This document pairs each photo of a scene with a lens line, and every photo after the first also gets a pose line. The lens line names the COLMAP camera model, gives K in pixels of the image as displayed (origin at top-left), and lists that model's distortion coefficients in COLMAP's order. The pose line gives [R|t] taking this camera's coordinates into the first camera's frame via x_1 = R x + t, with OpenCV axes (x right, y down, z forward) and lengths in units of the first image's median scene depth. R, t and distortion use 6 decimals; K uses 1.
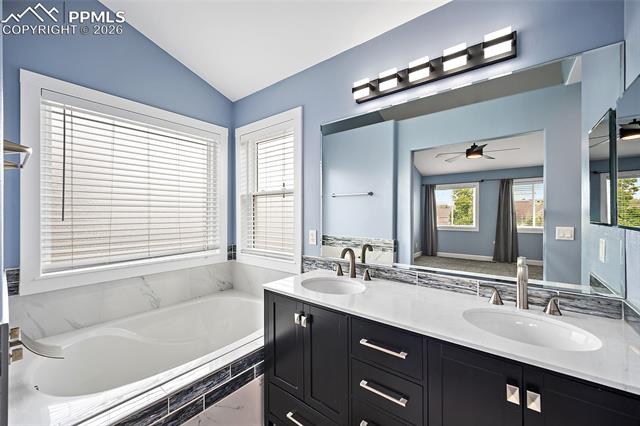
lens RADIAL K [[252.7, 0, 323.1], [0, 252.7, 212.9], [0, 0, 1]] dist [-0.001936, 0.000211]
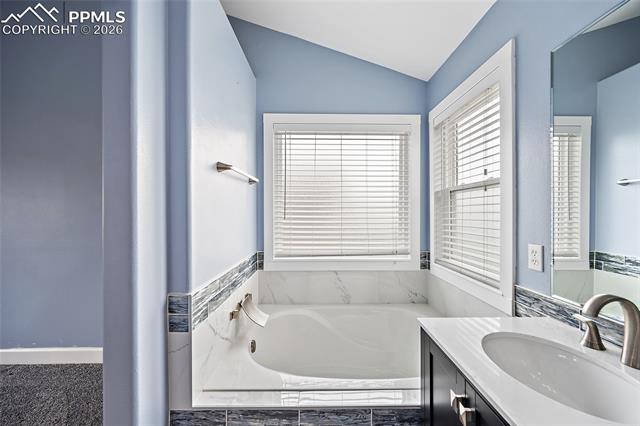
lens RADIAL K [[252.7, 0, 319.4], [0, 252.7, 211.9], [0, 0, 1]] dist [-0.001936, 0.000211]
pose [[0.627028, -0.001674, -0.778995, 0.087983], [-0.001443, 0.999993, -0.003311, -0.002737], [0.778995, 0.003201, 0.627022, 0.238860]]
